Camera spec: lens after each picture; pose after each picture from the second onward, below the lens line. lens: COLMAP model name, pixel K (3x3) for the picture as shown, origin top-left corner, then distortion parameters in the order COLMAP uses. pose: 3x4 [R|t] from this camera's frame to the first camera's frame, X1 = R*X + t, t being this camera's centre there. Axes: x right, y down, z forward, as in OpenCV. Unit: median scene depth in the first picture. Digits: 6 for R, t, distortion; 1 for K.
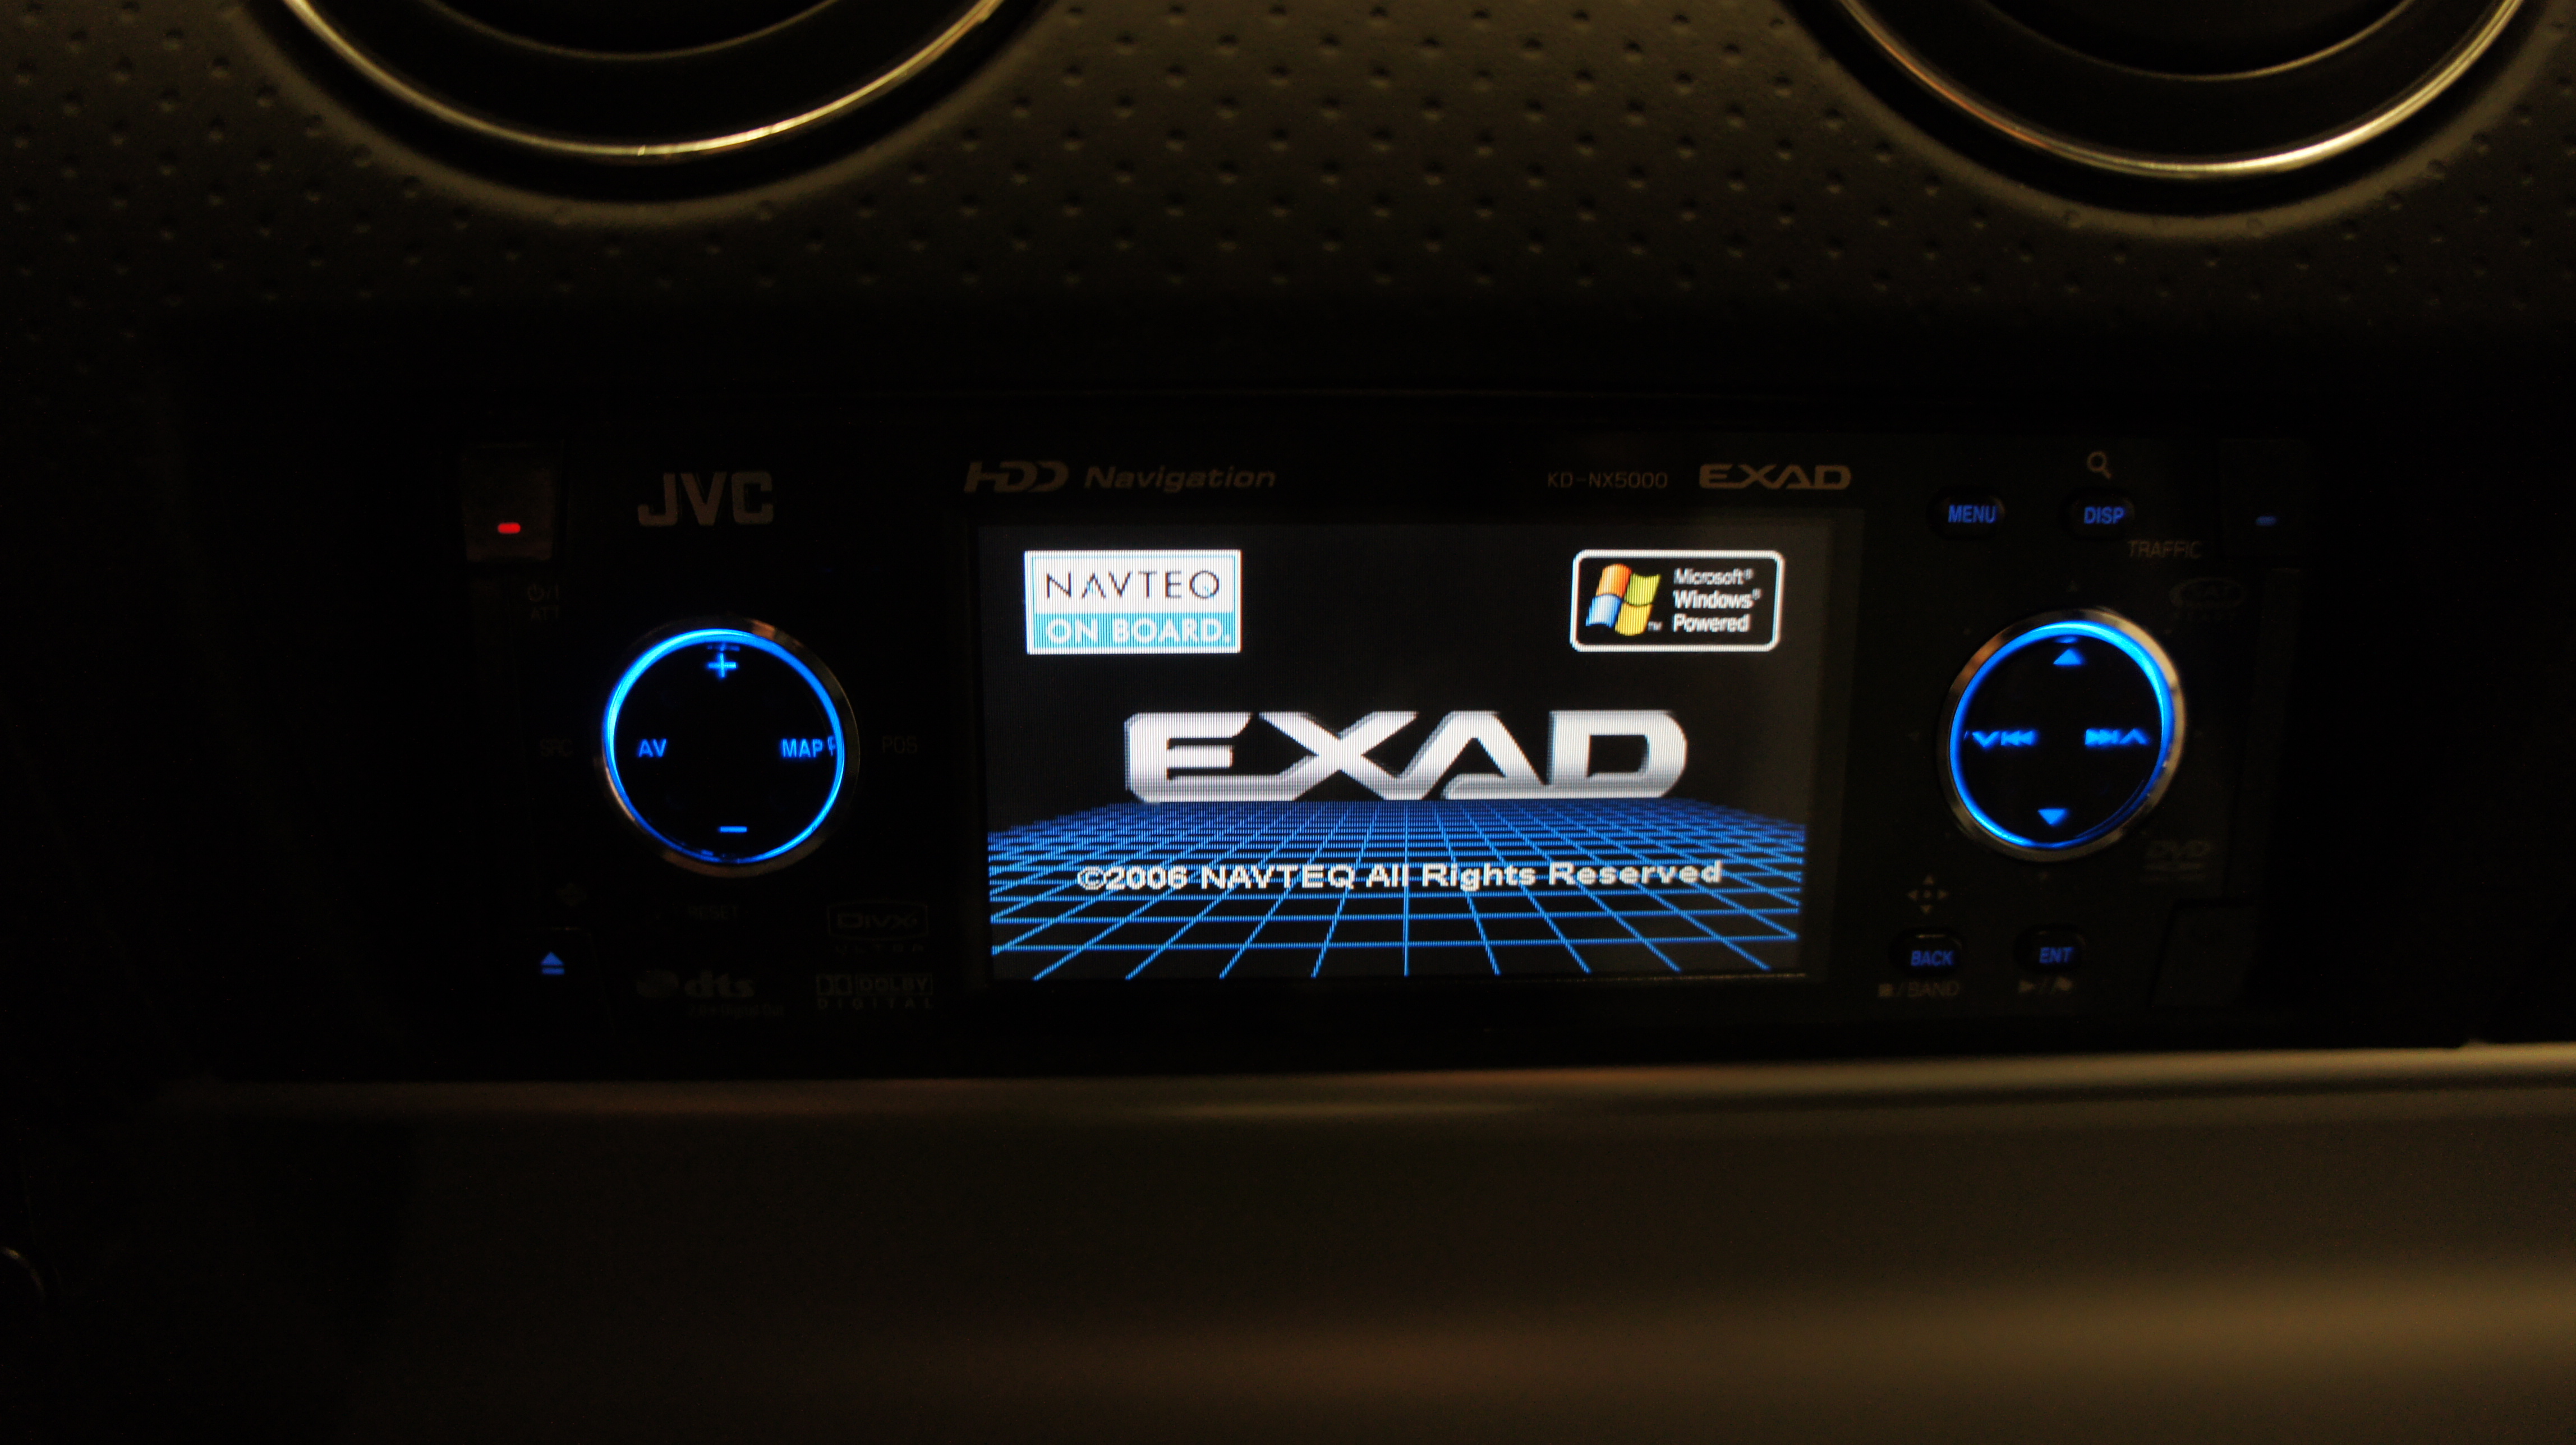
lens RADIAL K [[2009.9, 0, 1285.2], [0, 2009.9, 745.8], [0, 0, 1]] dist [-0.197979, 0.136275]
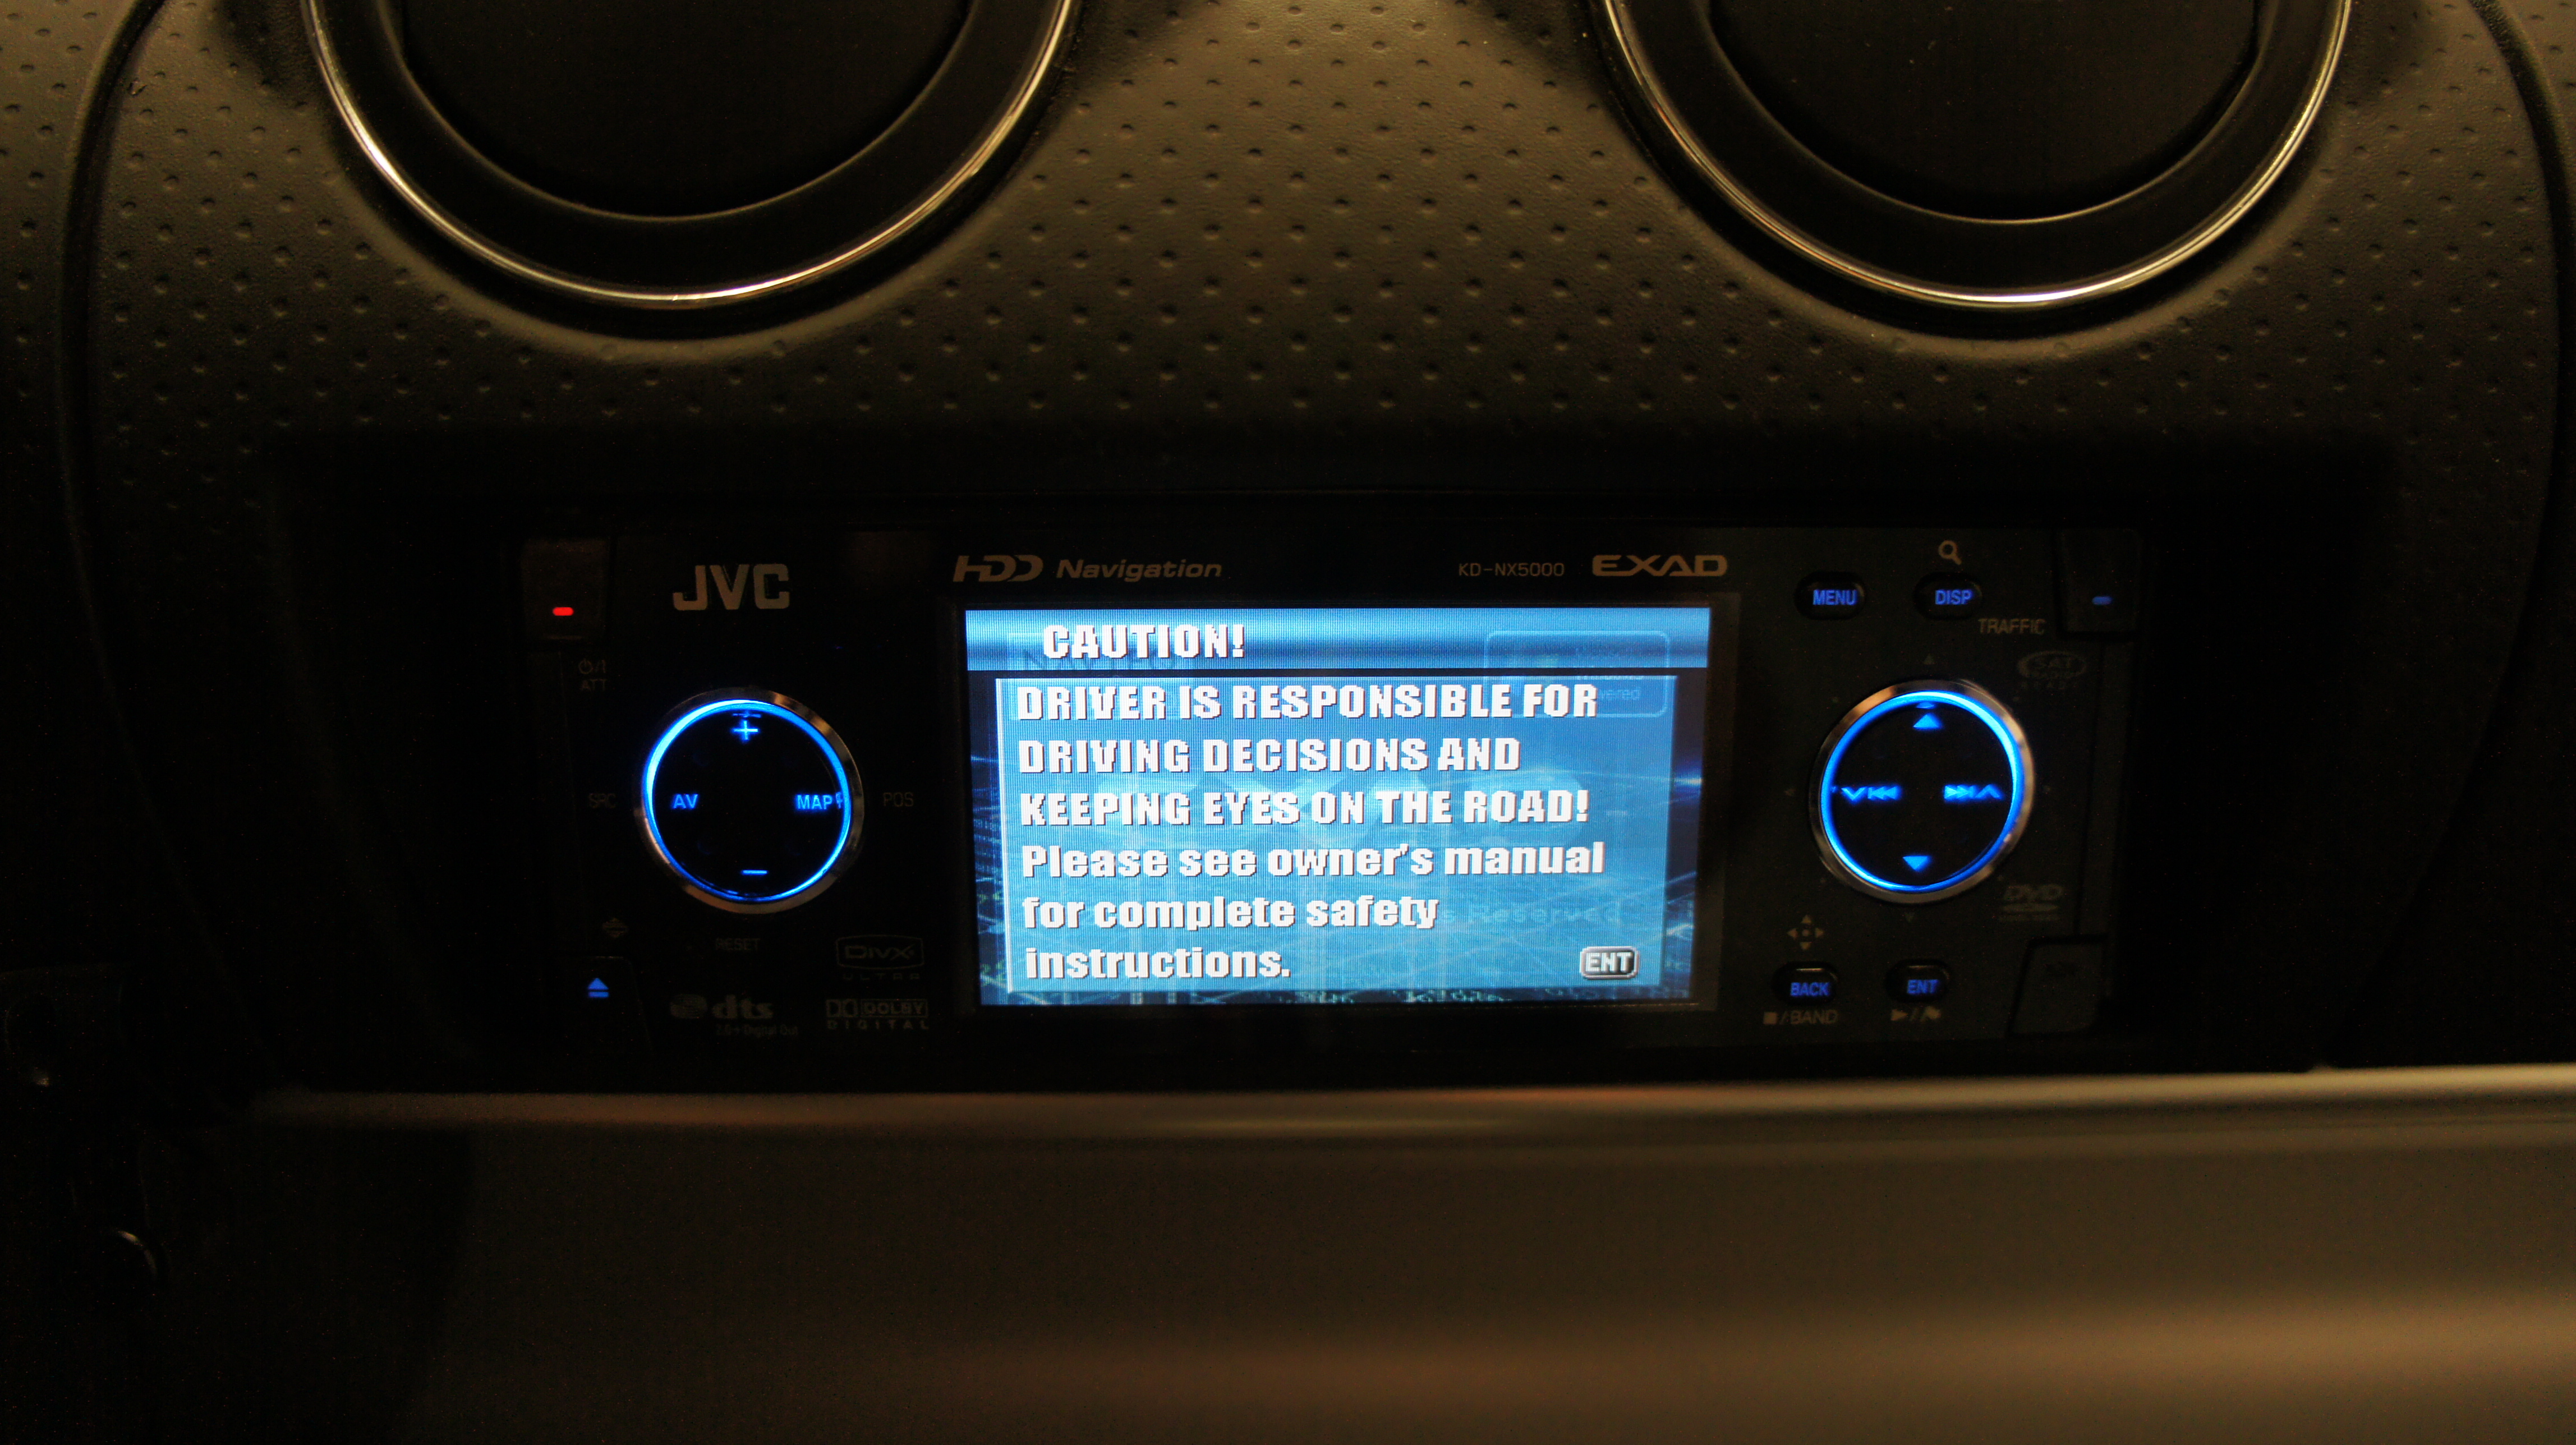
lens RADIAL K [[2009.9, 0, 1285.2], [0, 2009.9, 745.8], [0, 0, 1]] dist [-0.197979, 0.136275]
pose [[0.999720, 0.000356, -0.023680, 0.059151], [-0.000988, 0.999644, -0.026668, -0.000954], [0.023662, 0.026684, 0.999364, -0.152817]]
